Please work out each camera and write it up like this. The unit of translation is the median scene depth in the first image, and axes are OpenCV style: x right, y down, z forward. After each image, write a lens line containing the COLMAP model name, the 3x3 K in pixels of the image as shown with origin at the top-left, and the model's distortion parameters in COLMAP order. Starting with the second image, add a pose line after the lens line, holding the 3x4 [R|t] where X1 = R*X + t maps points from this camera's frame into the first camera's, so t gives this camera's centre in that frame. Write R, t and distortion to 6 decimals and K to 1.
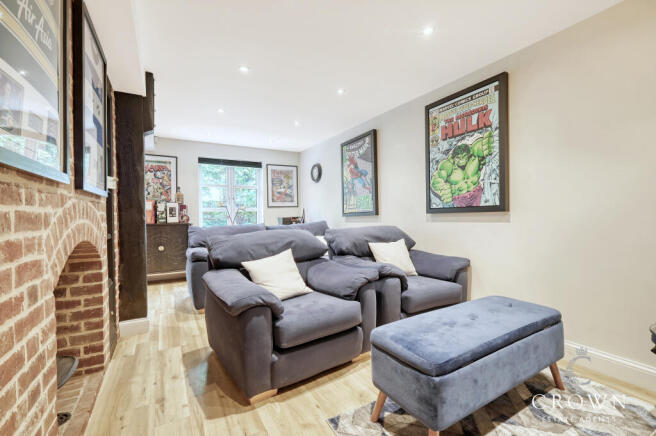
lens RADIAL K [[286.7, 0, 330.2], [0, 286.7, 218.7], [0, 0, 1]] dist [0.010040, -0.002071]
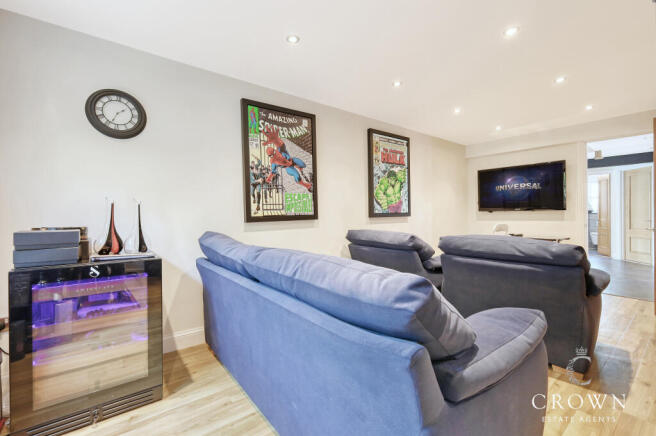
lens RADIAL K [[286.7, 0, 332.2], [0, 286.7, 218.4], [0, 0, 1]] dist [0.010040, -0.002071]
pose [[-0.144820, 0.002507, 0.989455, -0.901670], [0.022149, 0.999754, 0.000709, -0.019875], [-0.989210, 0.022018, -0.144840, 1.450526]]
